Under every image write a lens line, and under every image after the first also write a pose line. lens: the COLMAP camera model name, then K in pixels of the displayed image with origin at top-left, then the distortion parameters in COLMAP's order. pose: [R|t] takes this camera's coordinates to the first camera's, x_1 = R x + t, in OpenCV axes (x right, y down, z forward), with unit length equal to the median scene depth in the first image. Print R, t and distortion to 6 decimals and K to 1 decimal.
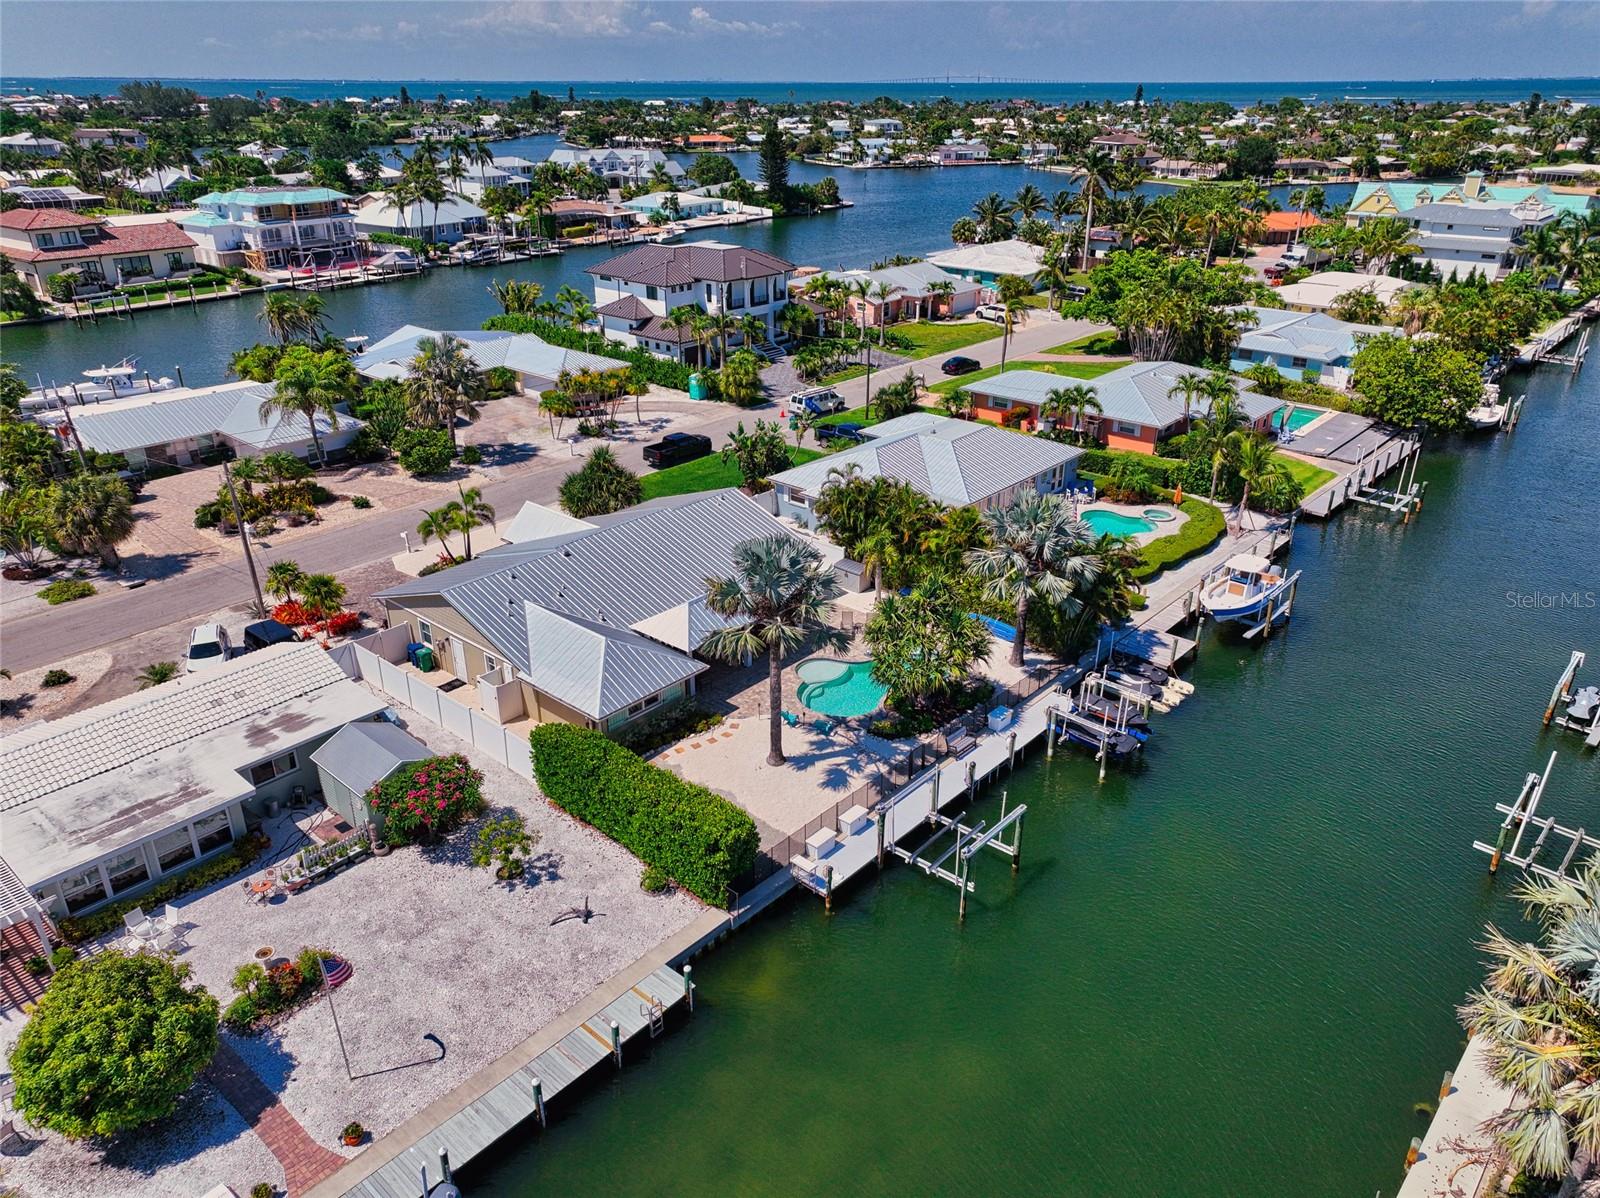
lens RADIAL K [[1126.0, 0, 800.5], [0, 1126.0, 598.2], [0, 0, 1]] dist [-0.003002, 0.021267]
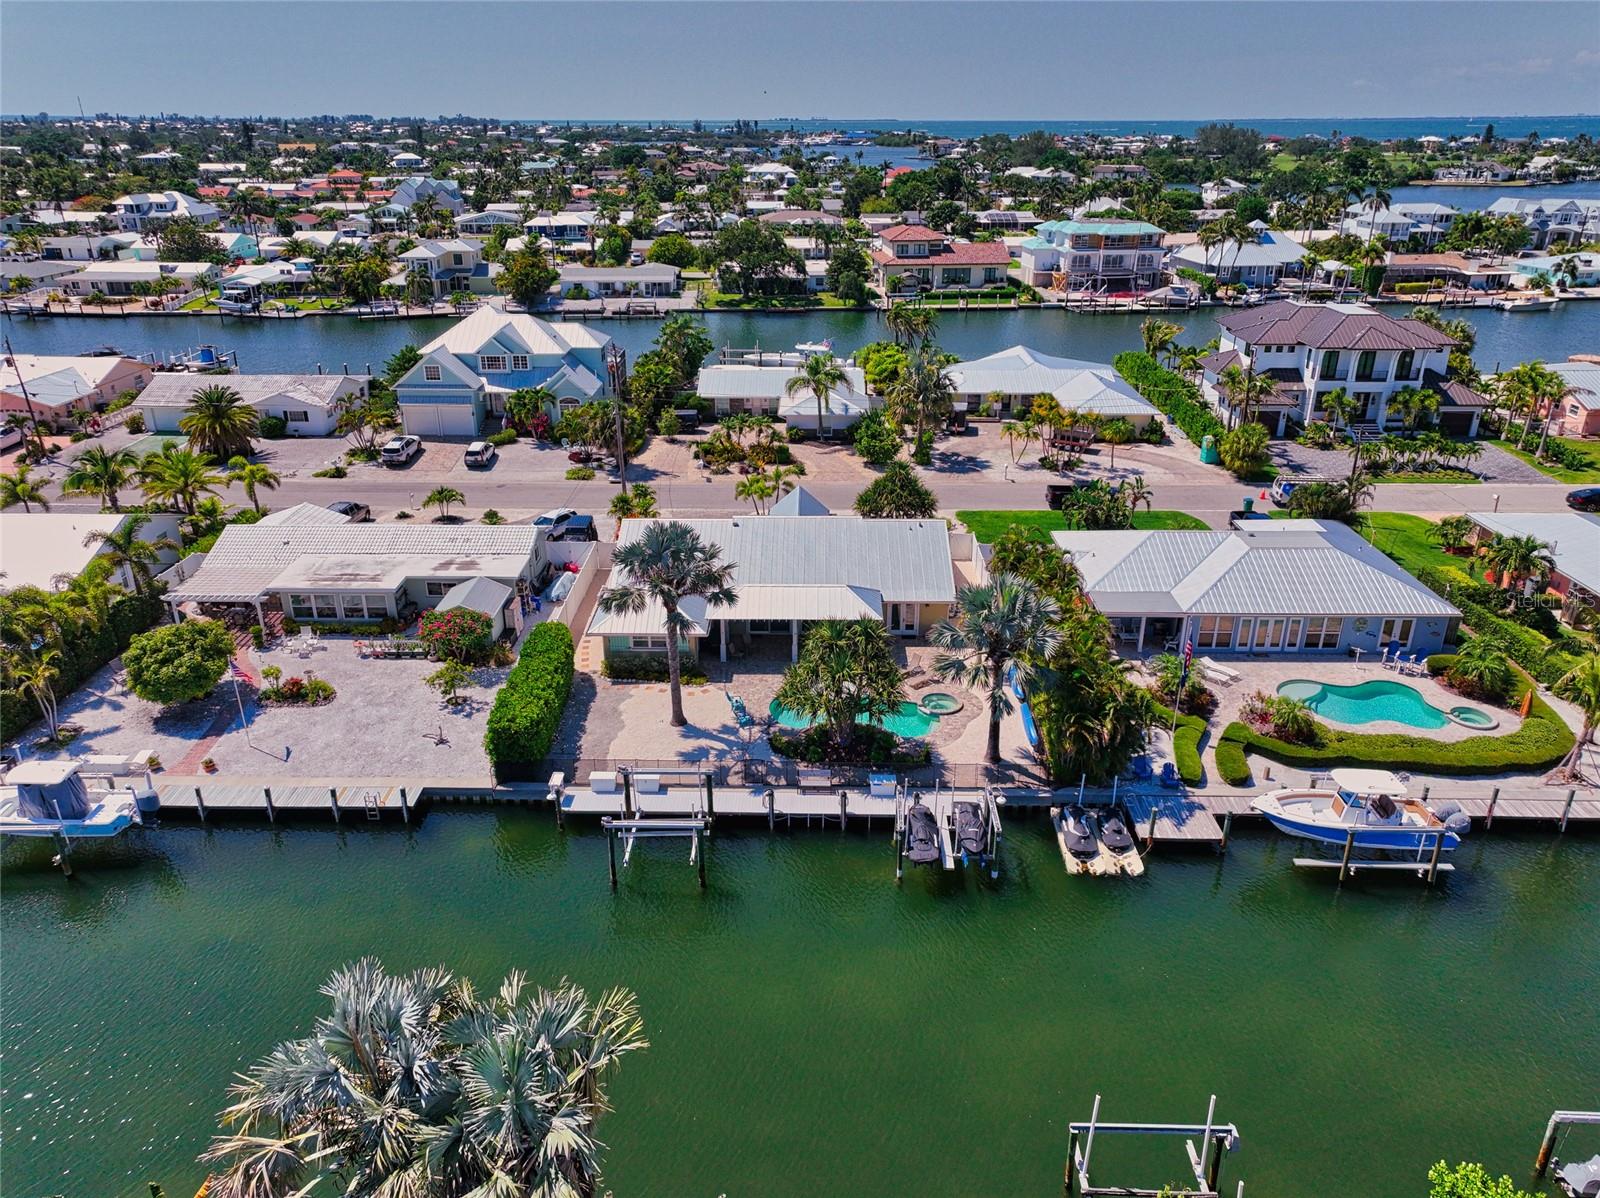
lens RADIAL K [[1126.0, 0, 799.4], [0, 1126.0, 601.3], [0, 0, 1]] dist [-0.003002, 0.021267]
pose [[0.647367, 0.298222, -0.701413, 0.231640], [-0.316395, 0.942384, 0.108660, -0.037832], [0.693405, 0.151581, 0.704424, 0.073836]]
